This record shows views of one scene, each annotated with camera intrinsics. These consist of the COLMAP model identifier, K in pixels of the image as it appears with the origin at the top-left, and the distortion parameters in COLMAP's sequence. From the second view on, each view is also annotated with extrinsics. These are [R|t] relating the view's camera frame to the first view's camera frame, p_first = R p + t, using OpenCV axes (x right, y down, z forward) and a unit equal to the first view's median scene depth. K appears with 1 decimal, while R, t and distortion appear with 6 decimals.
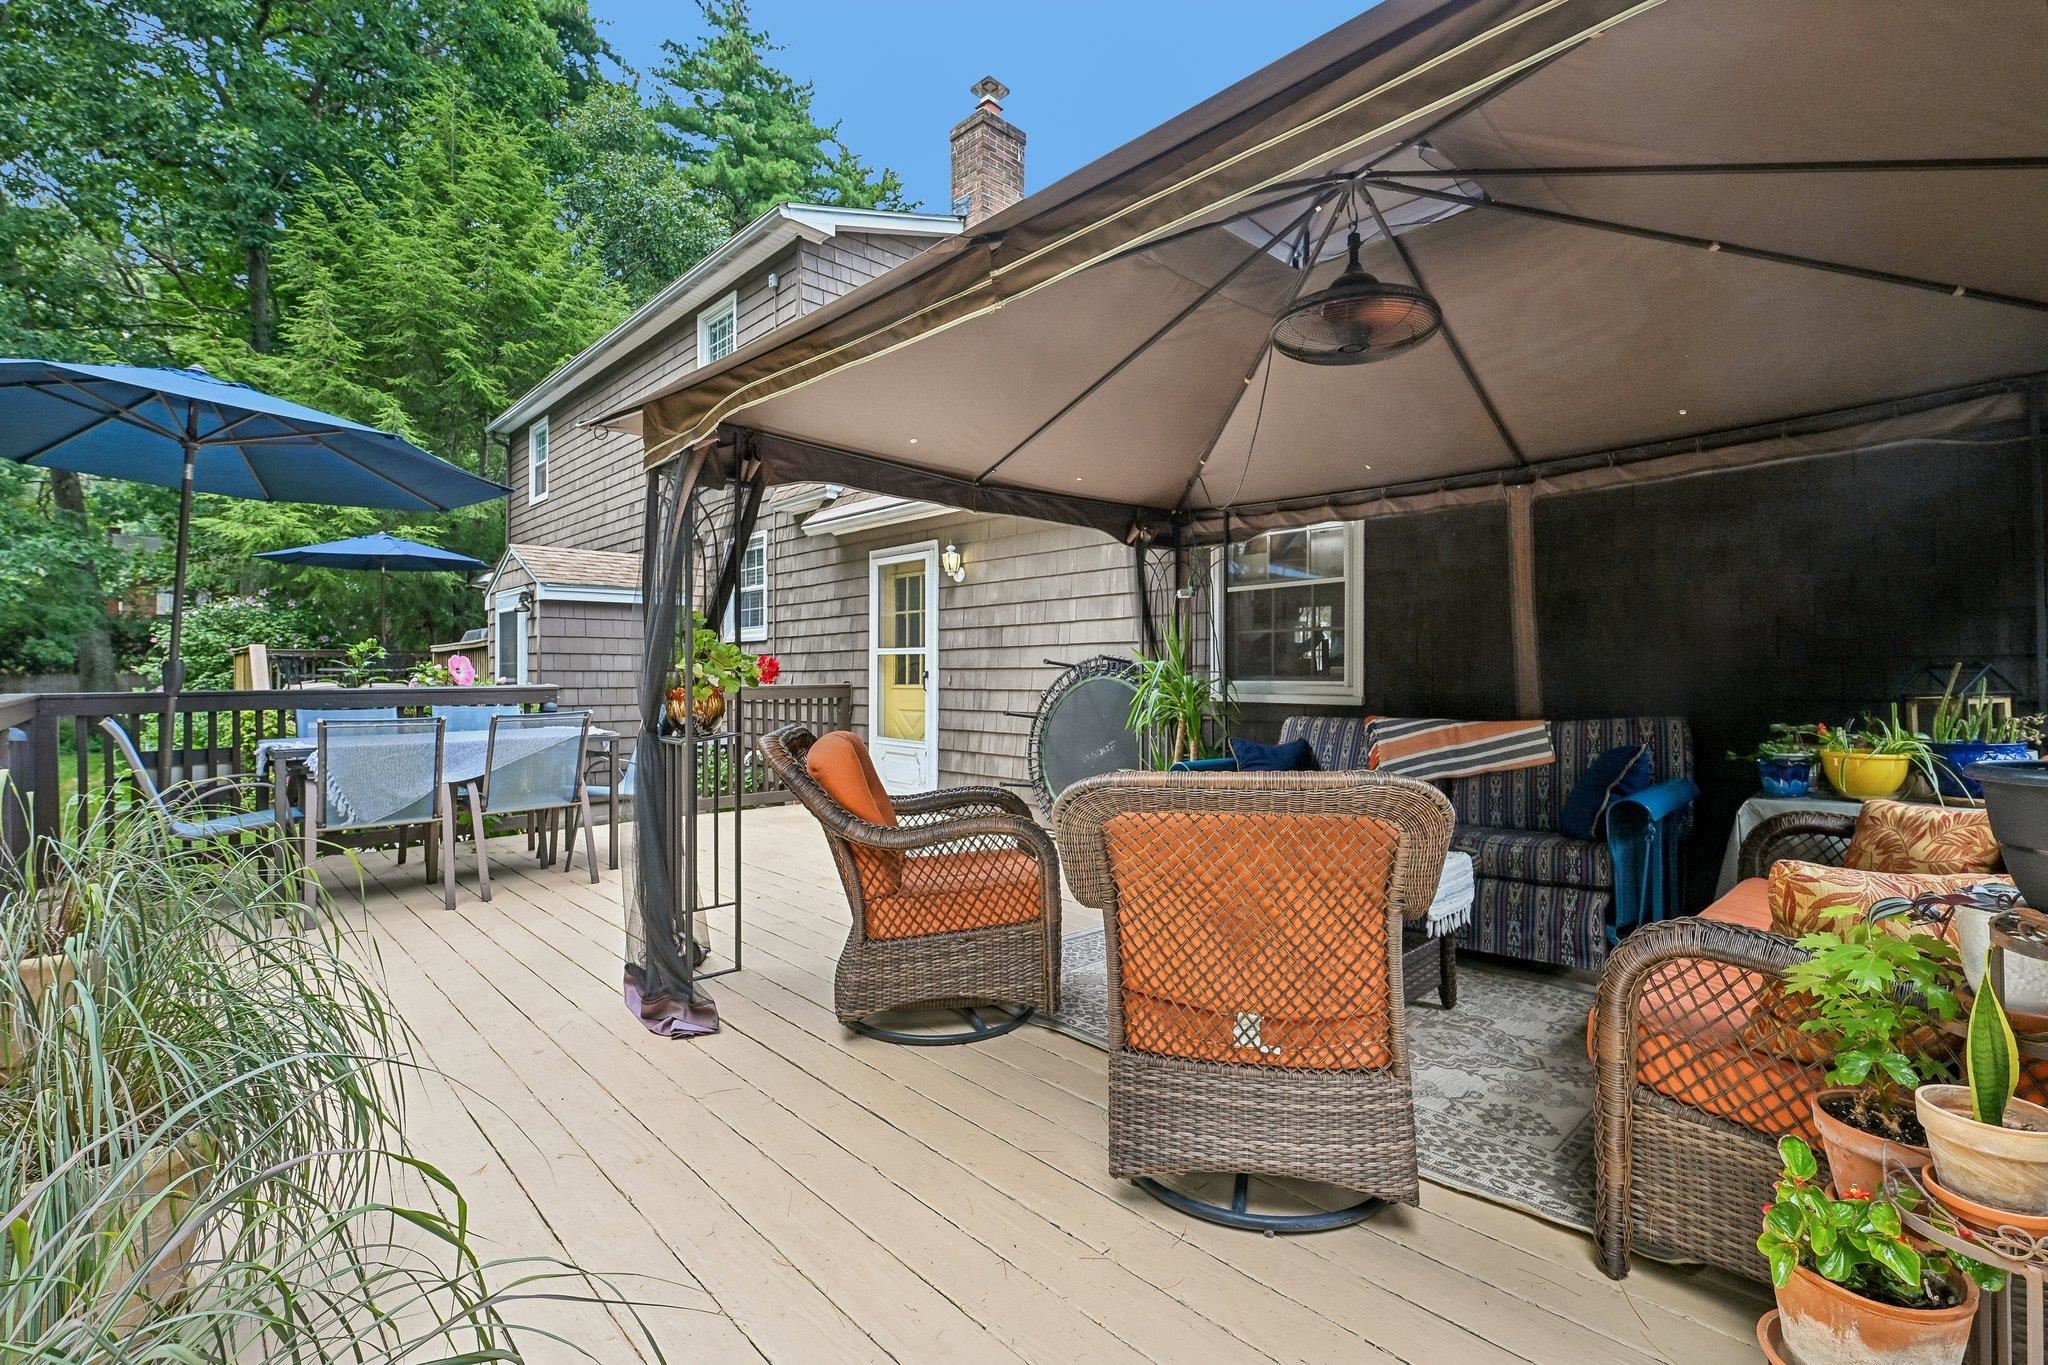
lens RADIAL K [[953.4, 0, 1029.9], [0, 953.4, 663.5], [0, 0, 1]] dist [0.000022, 0.000890]
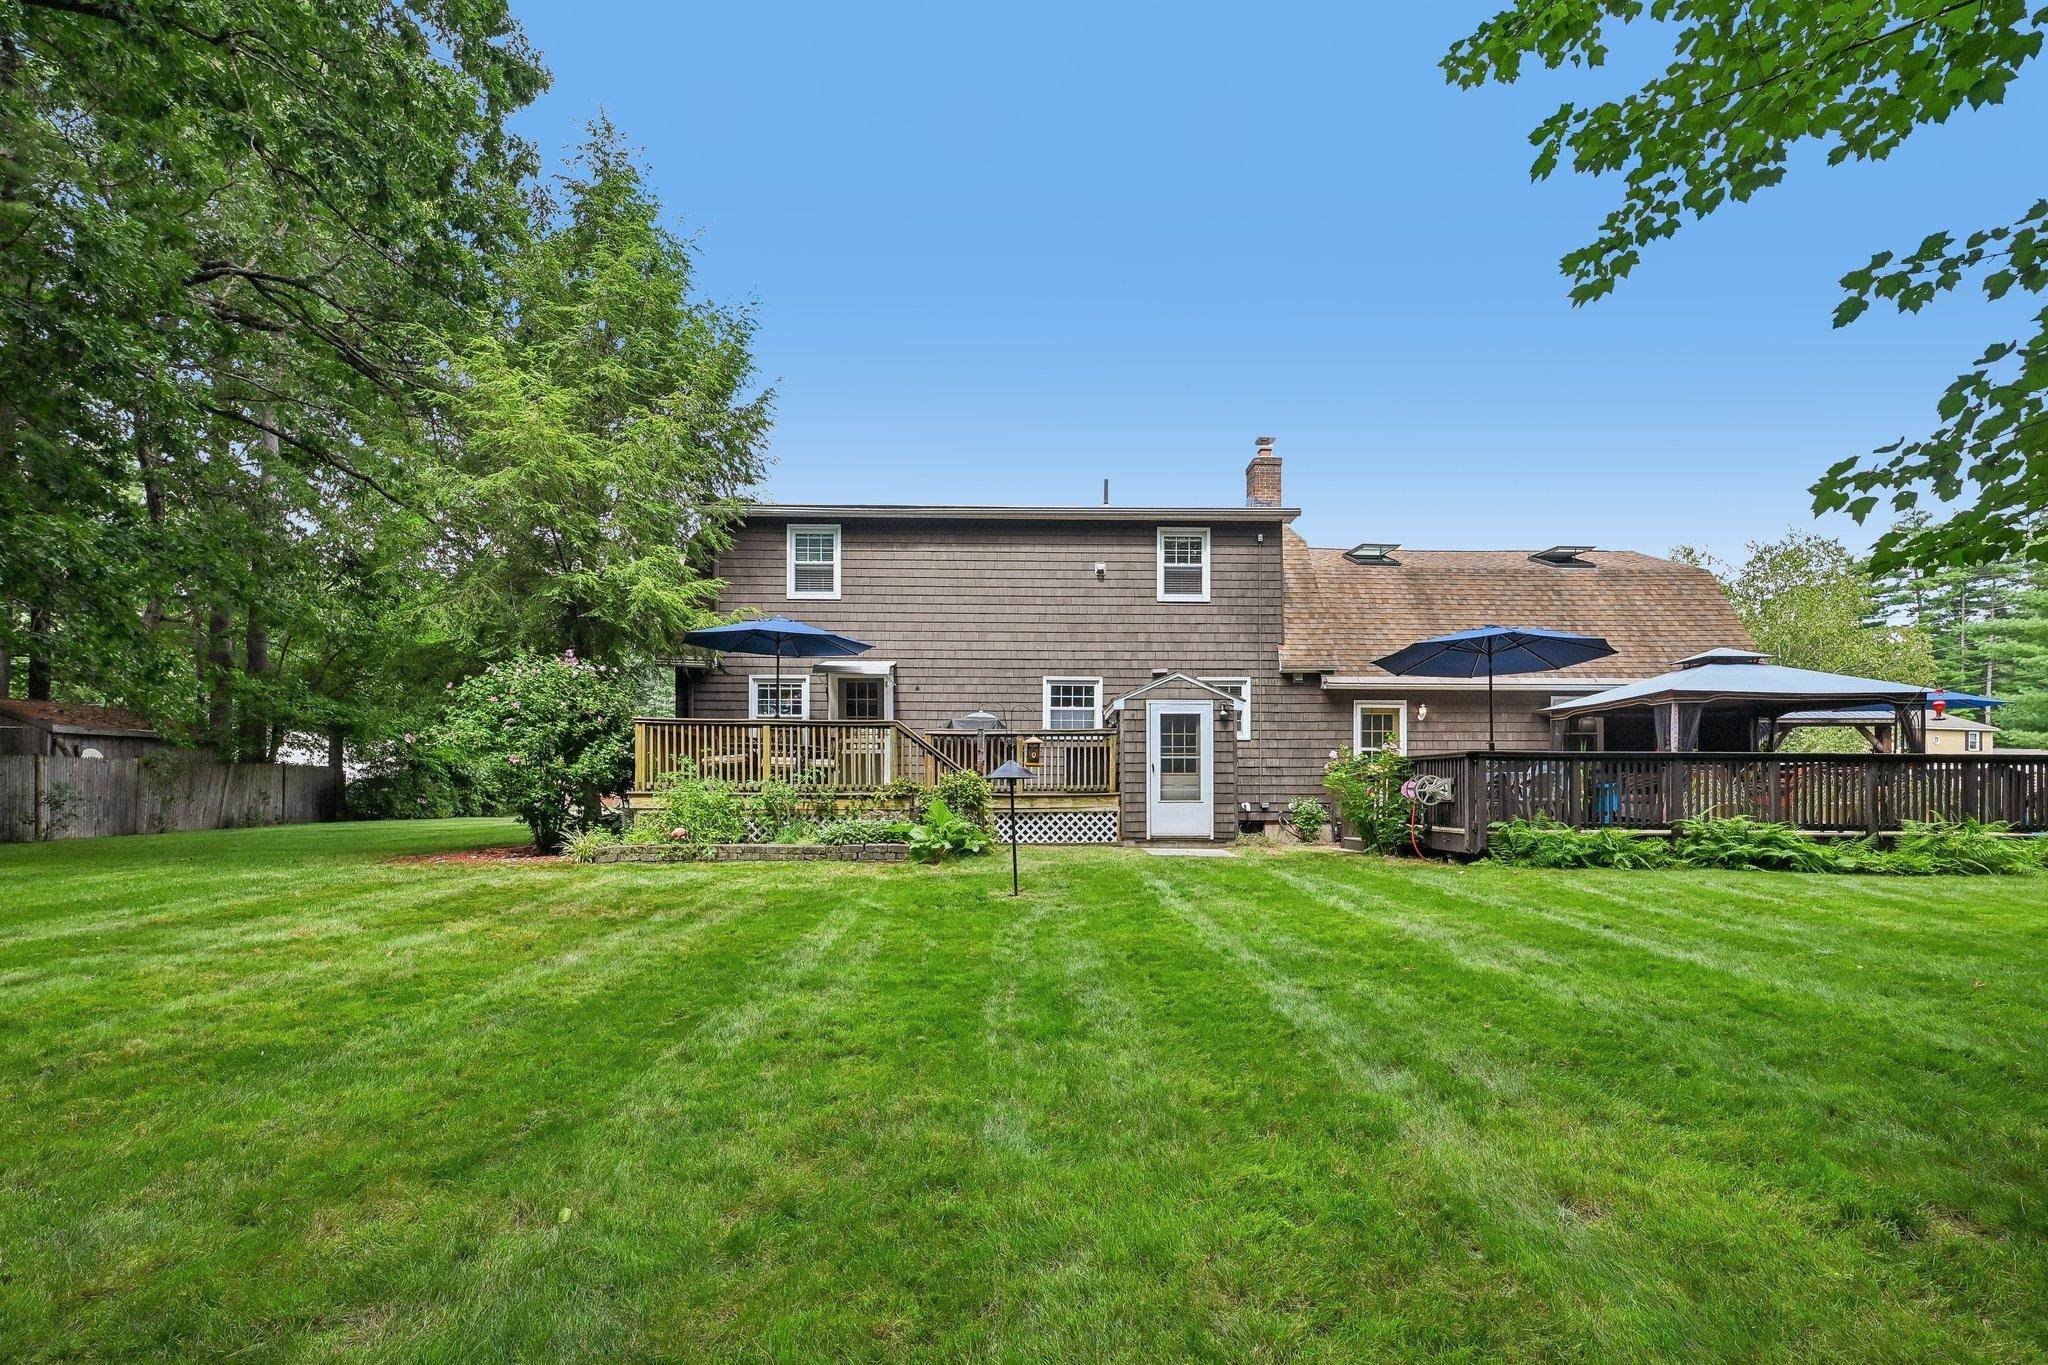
lens RADIAL K [[953.4, 0, 1008.7], [0, 953.4, 792.6], [0, 0, 1]] dist [0.000022, 0.000890]
pose [[0.660339, 0.005310, 0.750949, -2.125559], [-0.012642, 0.999912, 0.004046, 0.080016], [-0.750861, -0.012165, 0.660348, 0.194899]]
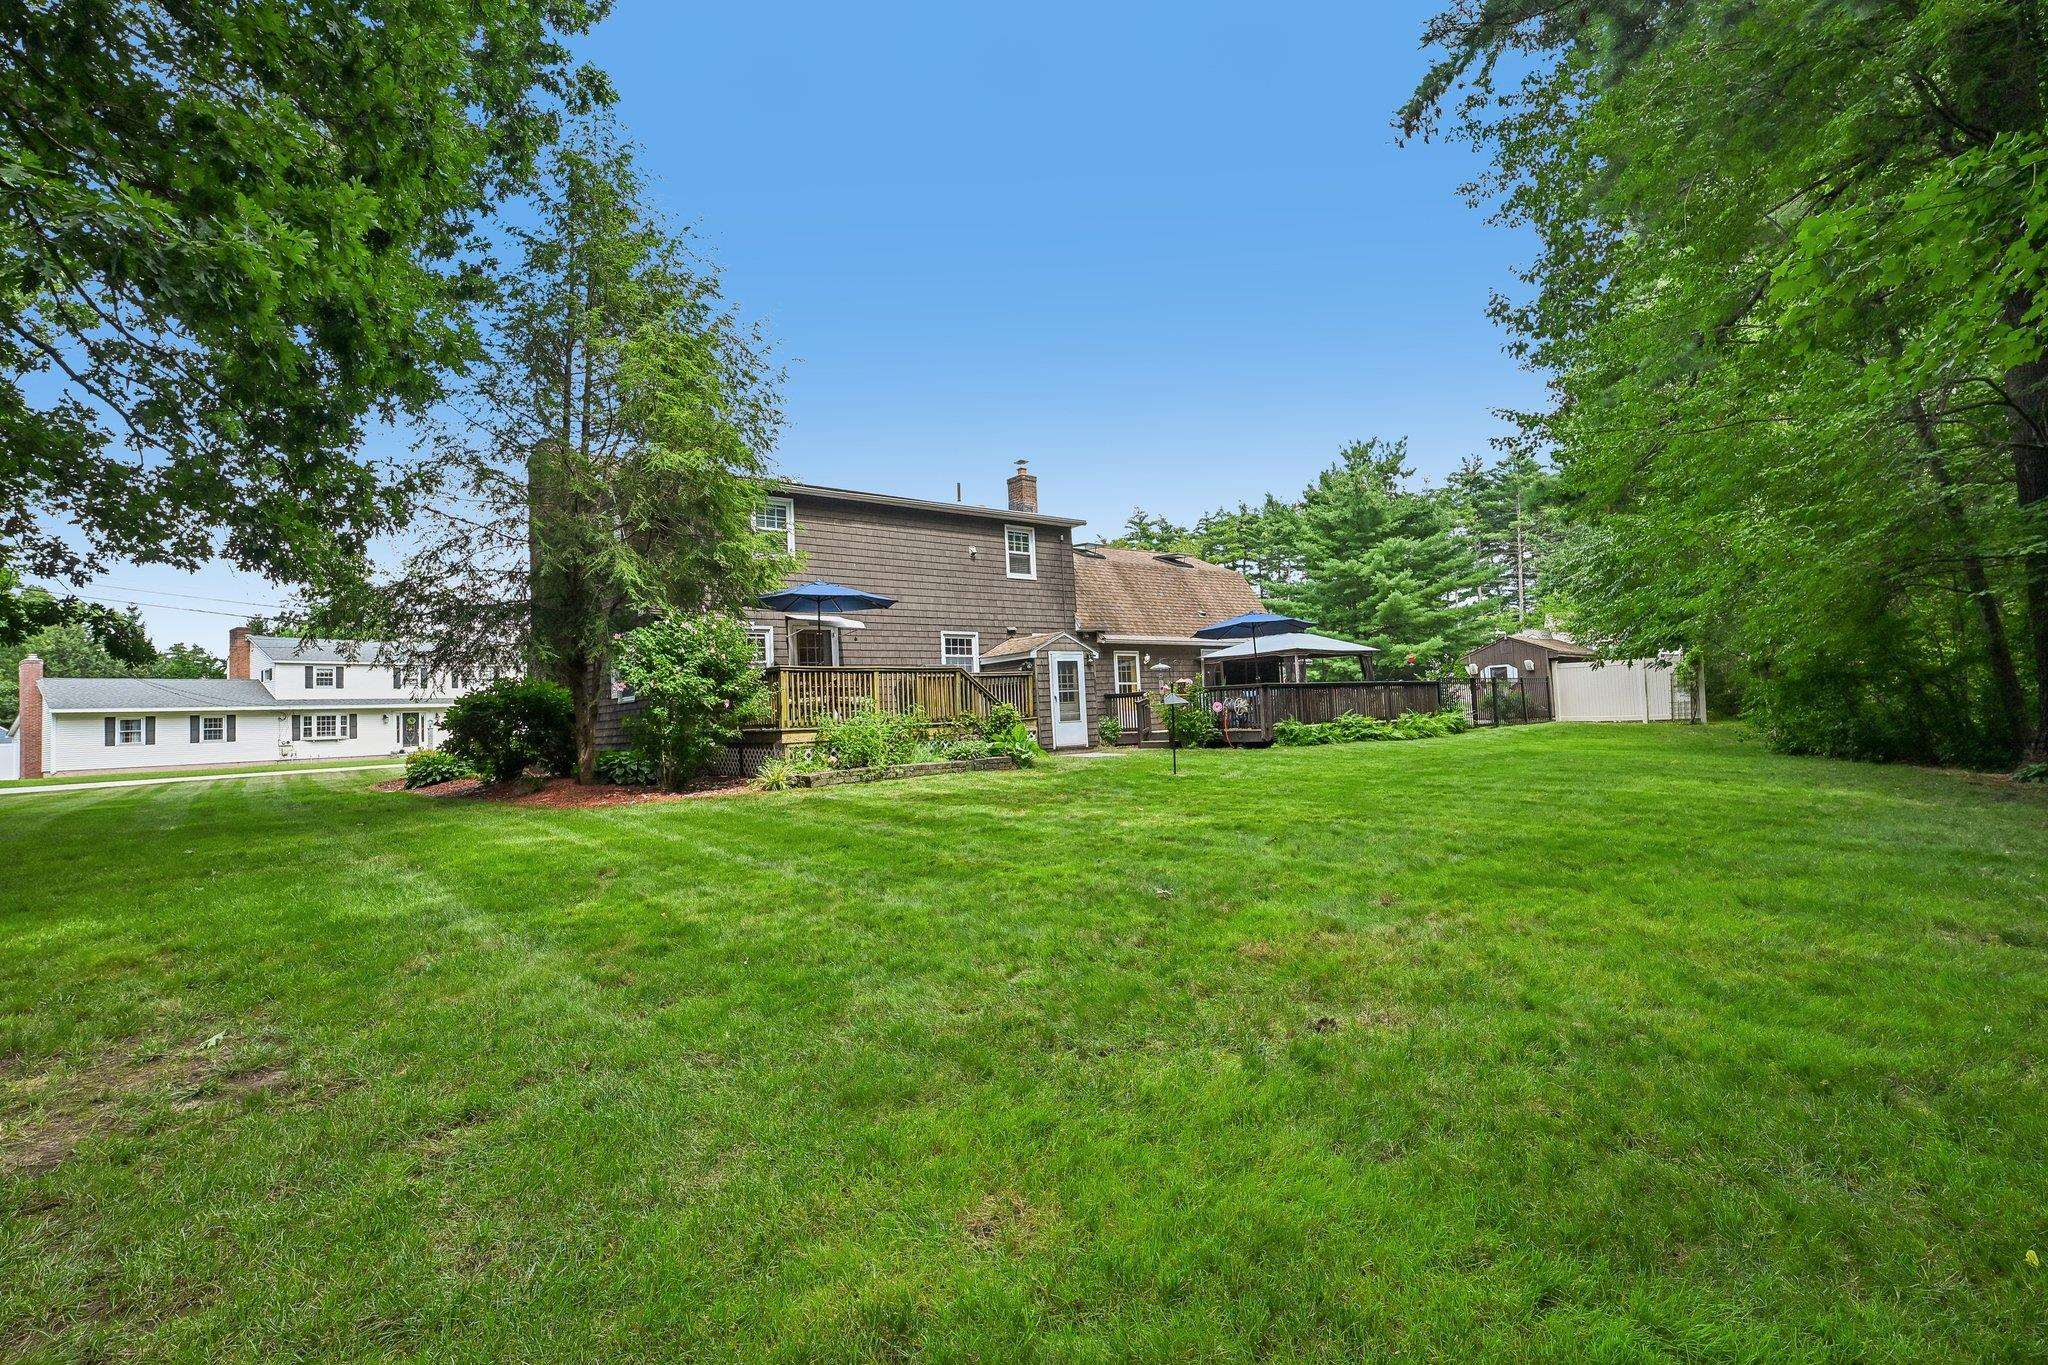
lens RADIAL K [[953.4, 0, 1028.8], [0, 953.4, 662.6], [0, 0, 1]] dist [0.000022, 0.000890]
pose [[0.054060, 0.057264, 0.996894, -3.114131], [0.032932, 0.997709, -0.059096, 0.088873], [-0.997994, 0.036024, 0.052050, 1.078589]]
